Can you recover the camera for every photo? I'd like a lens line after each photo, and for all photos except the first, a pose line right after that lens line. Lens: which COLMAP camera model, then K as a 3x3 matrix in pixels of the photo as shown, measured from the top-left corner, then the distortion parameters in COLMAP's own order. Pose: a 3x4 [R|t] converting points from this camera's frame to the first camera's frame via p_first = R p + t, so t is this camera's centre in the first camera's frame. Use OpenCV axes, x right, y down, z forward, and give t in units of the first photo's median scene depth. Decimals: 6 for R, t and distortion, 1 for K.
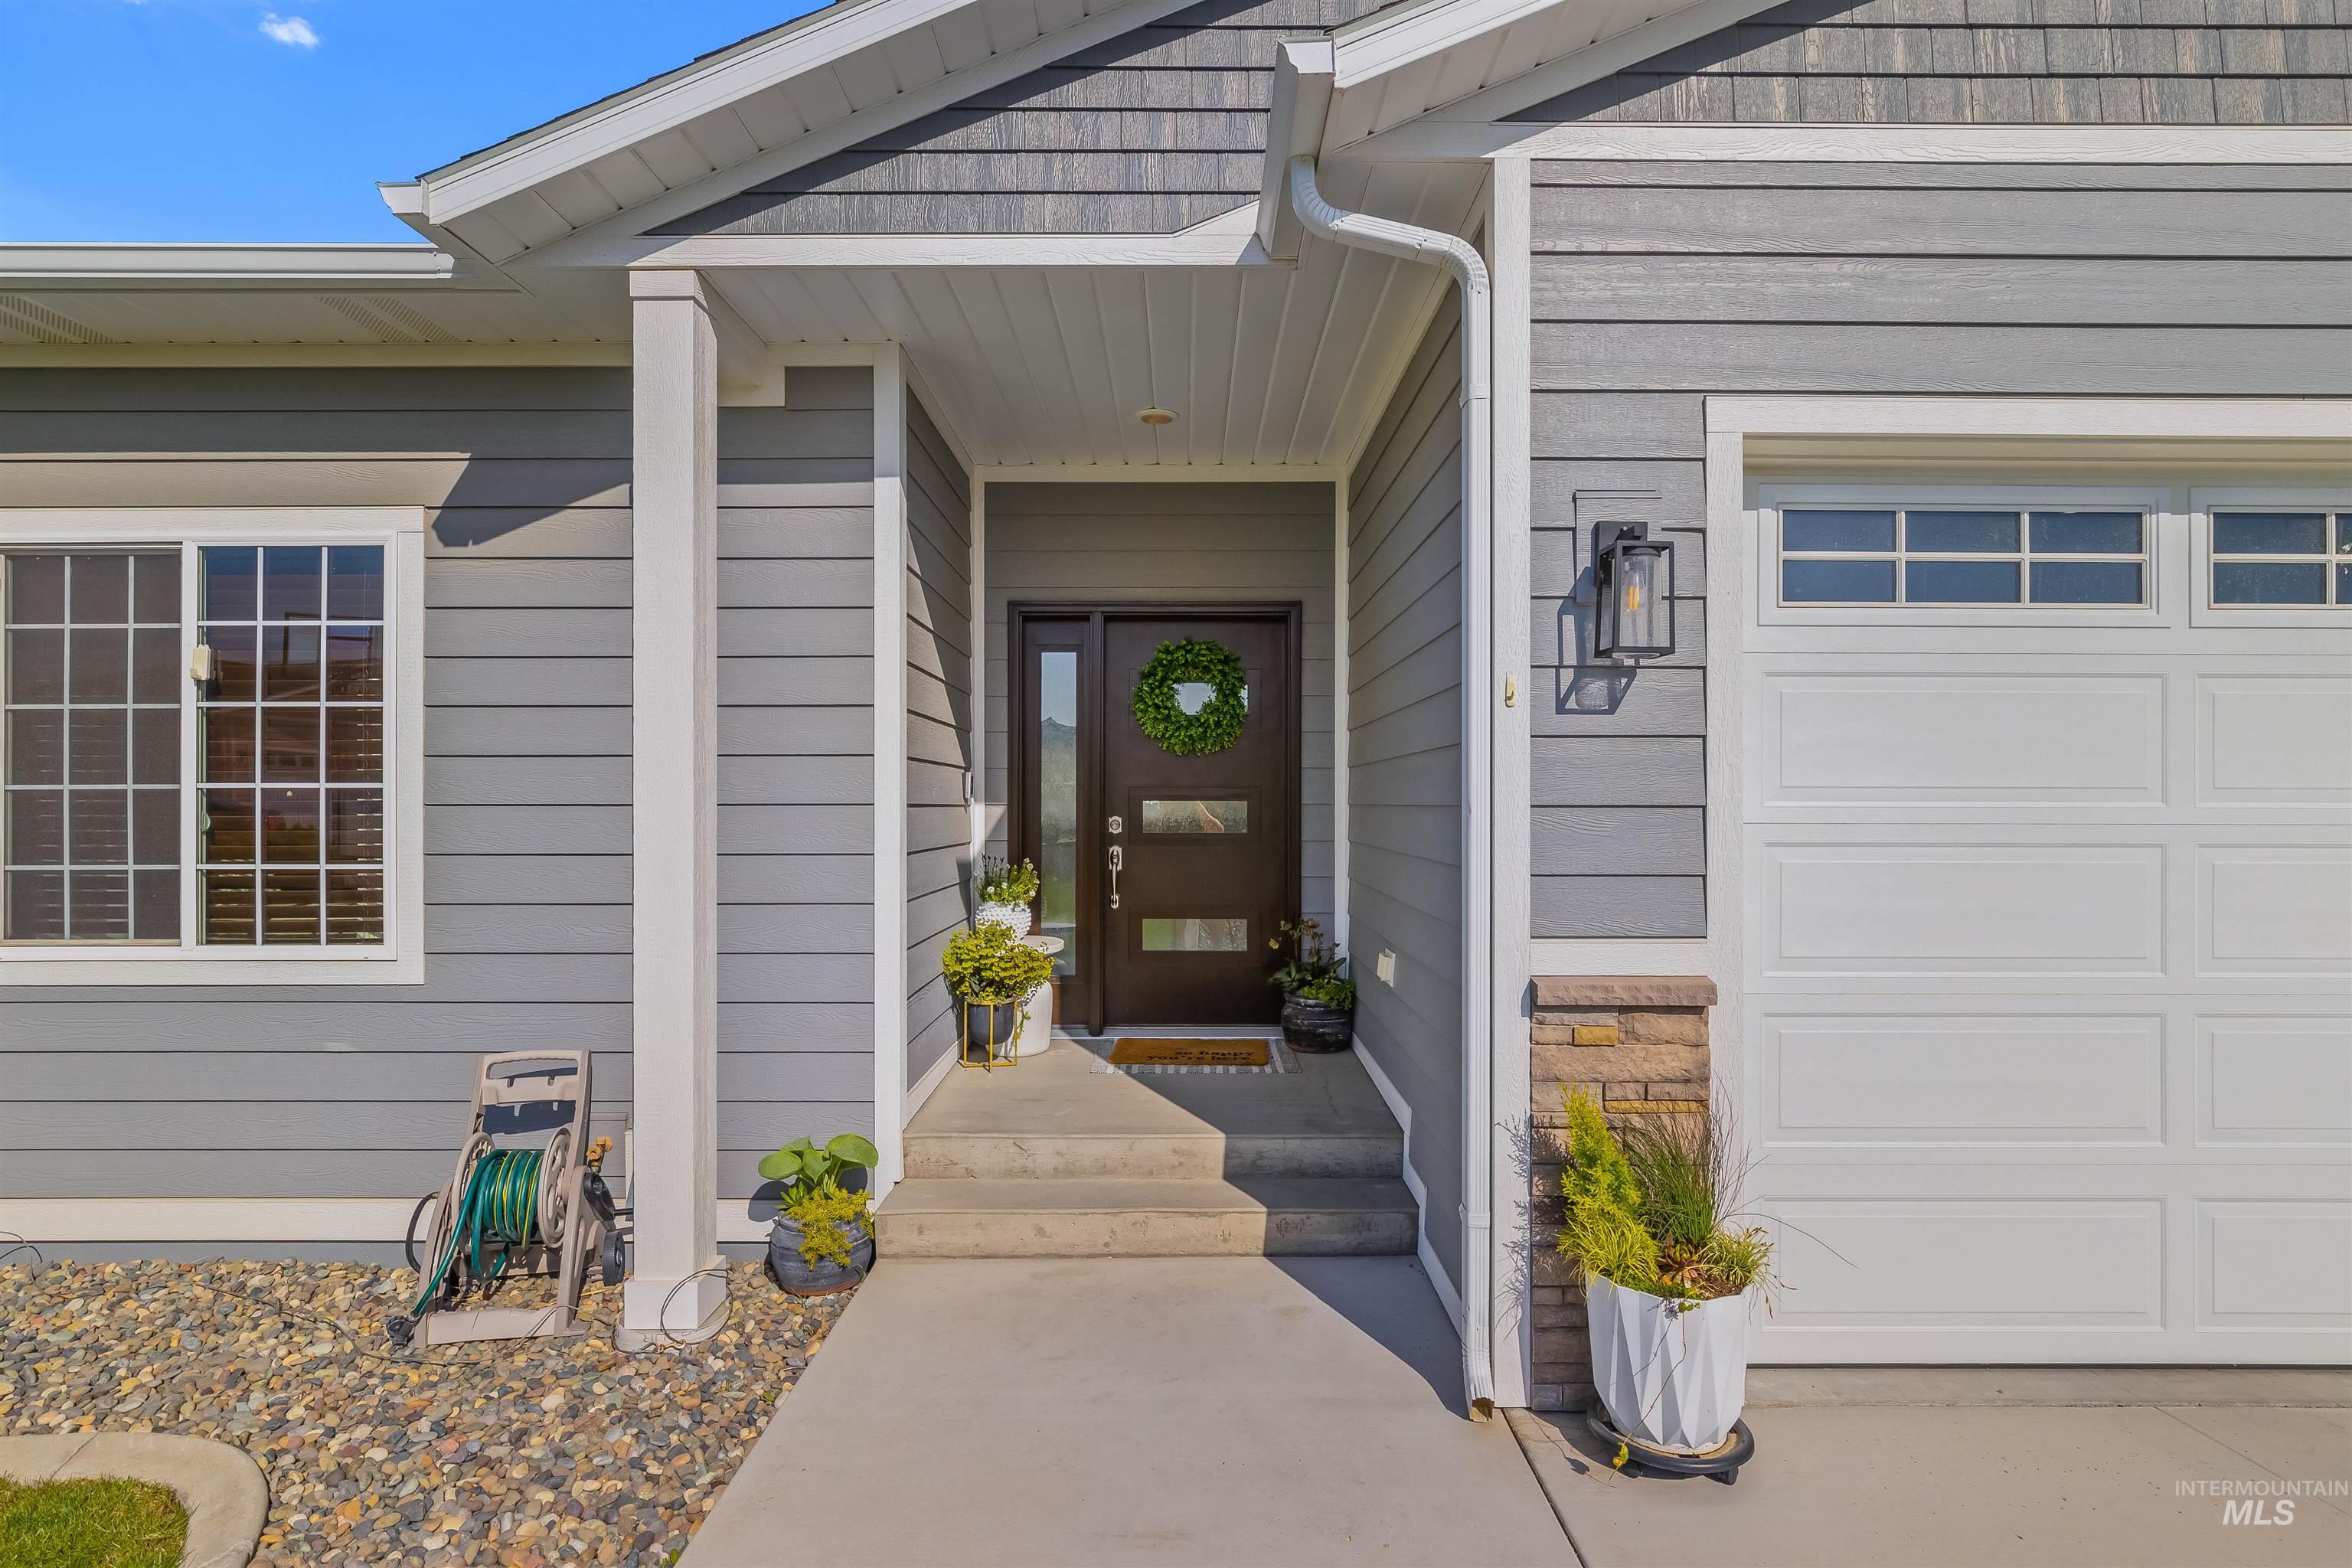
lens RADIAL K [[1220.1, 0, 1176.0], [0, 1220.1, 784.0], [0, 0, 1]] dist [0.000776, -0.000046]
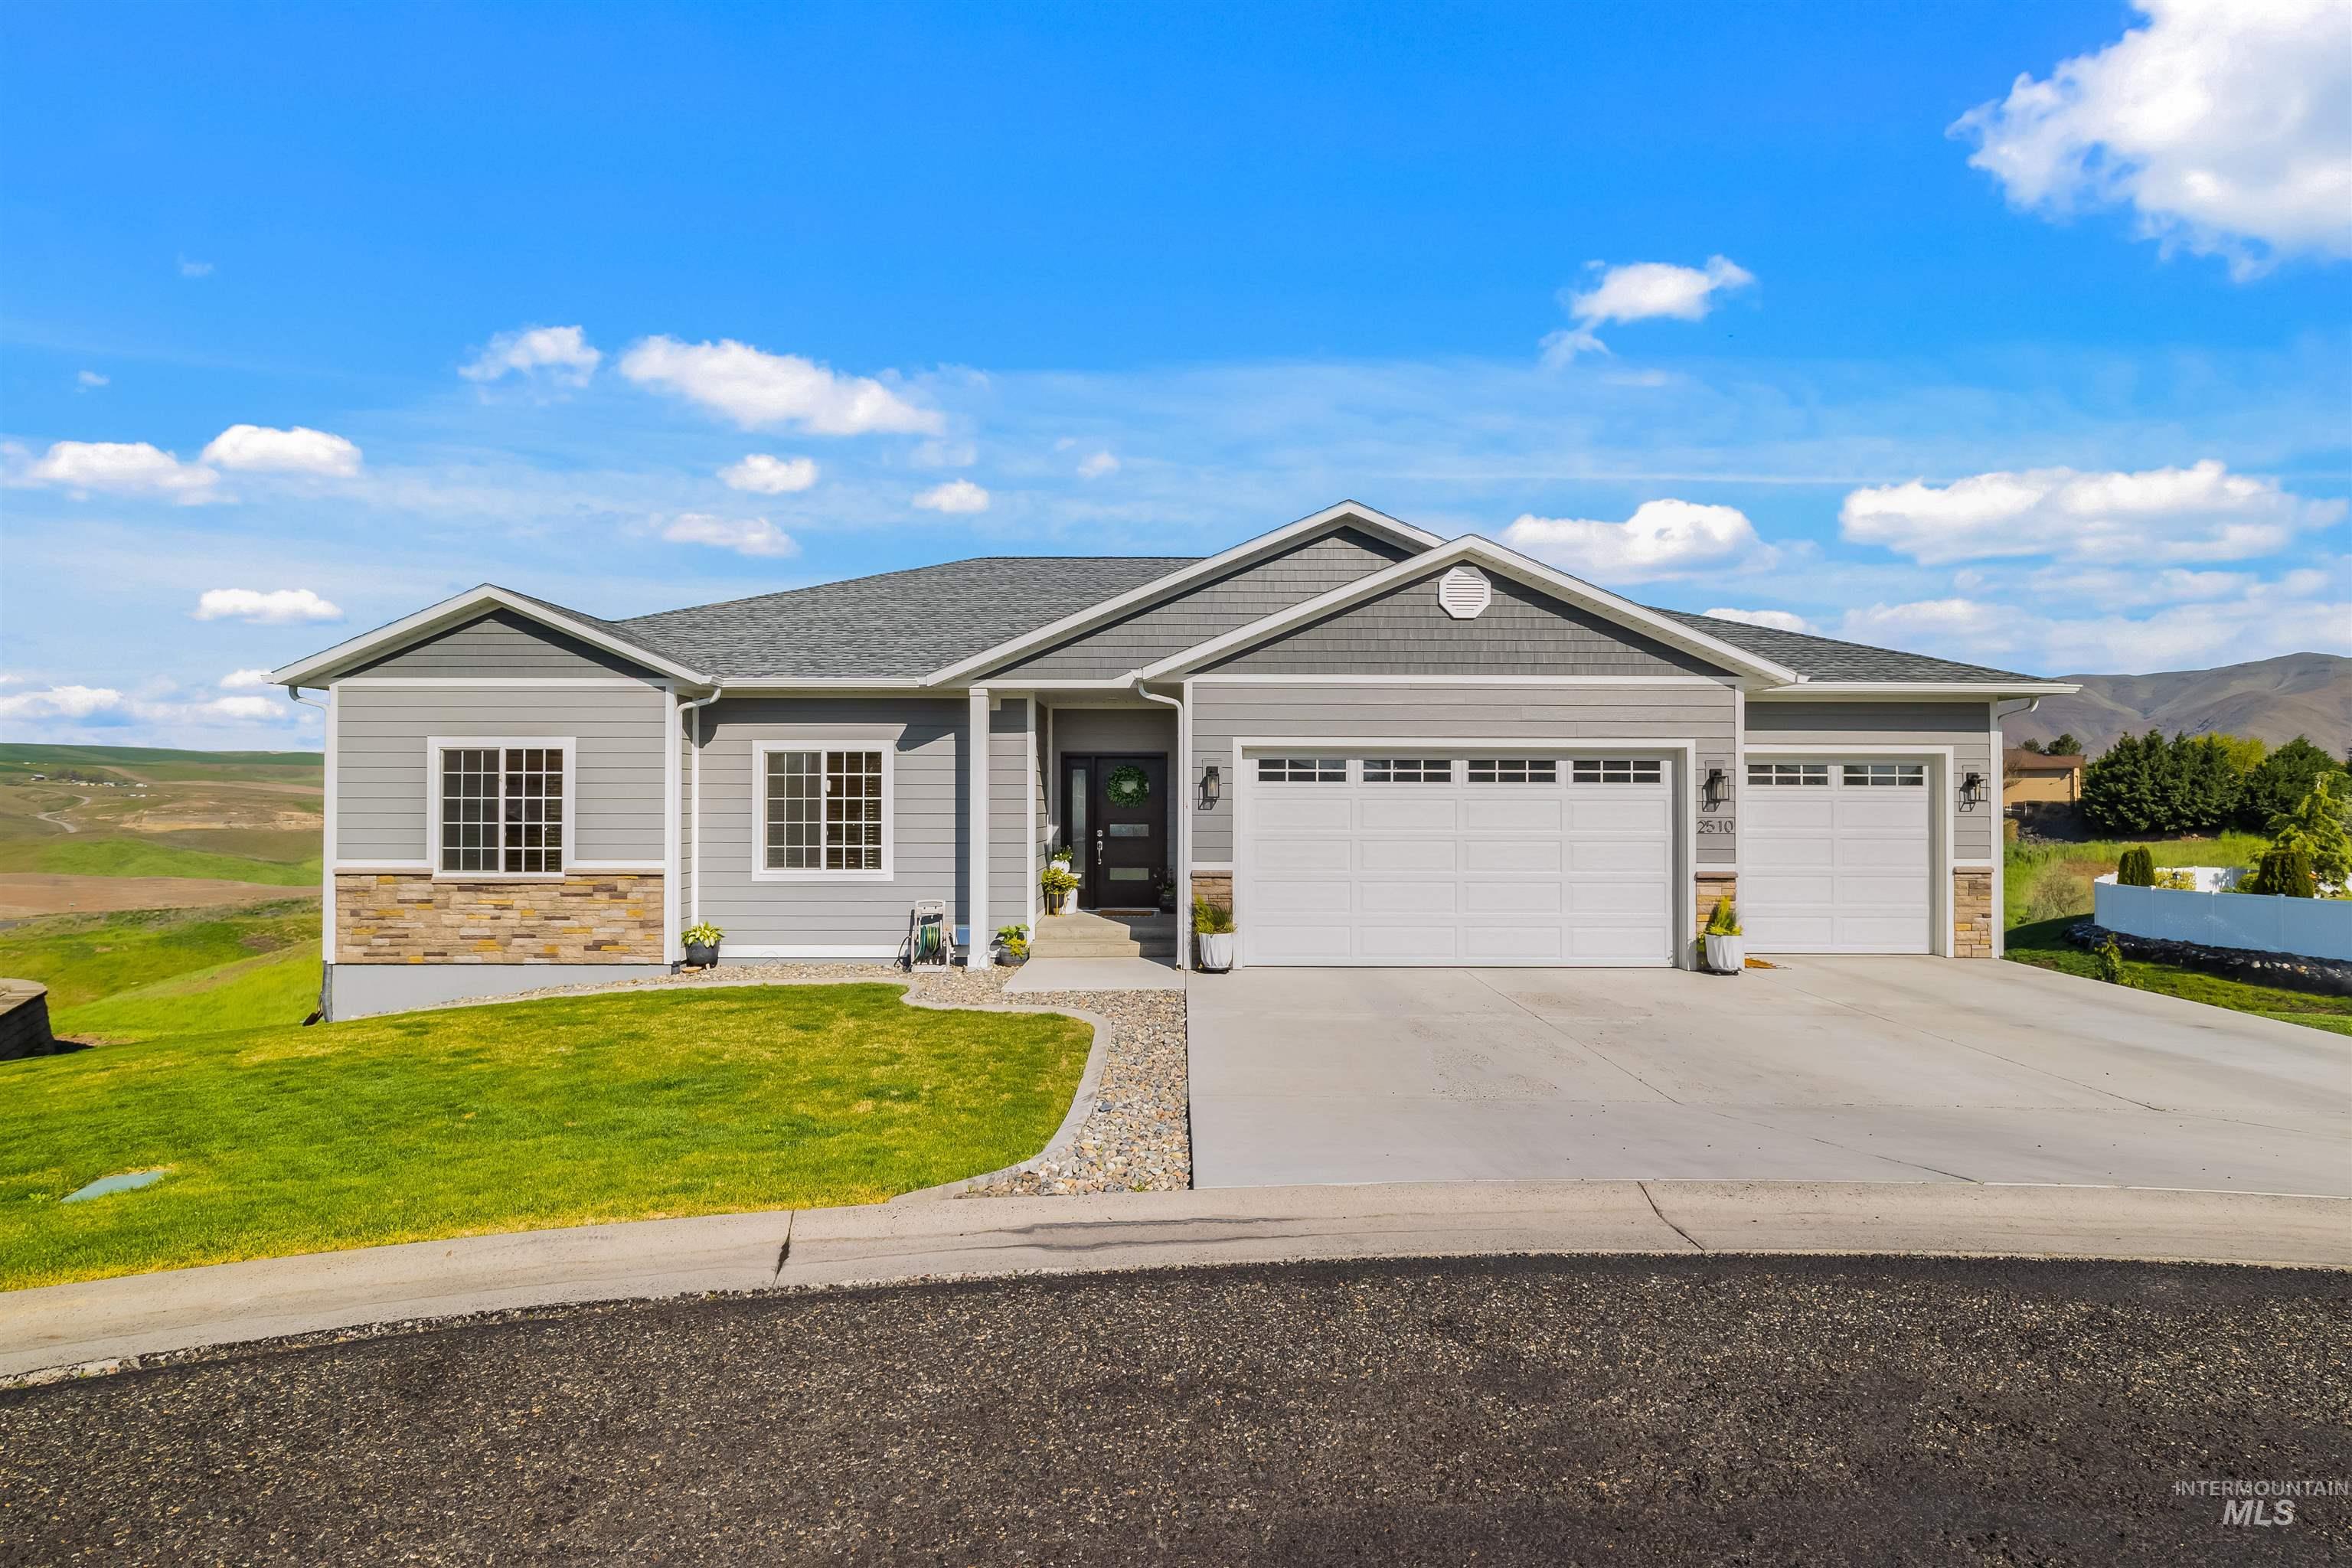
lens RADIAL K [[1220.1, 0, 1176.0], [0, 1220.1, 784.0], [0, 0, 1]] dist [0.000776, -0.000046]
pose [[0.999998, 0.001485, -0.001145, 0.169927], [-0.001485, 0.999999, 0.000622, -0.108107], [0.001146, -0.000620, 0.999999, -2.374806]]
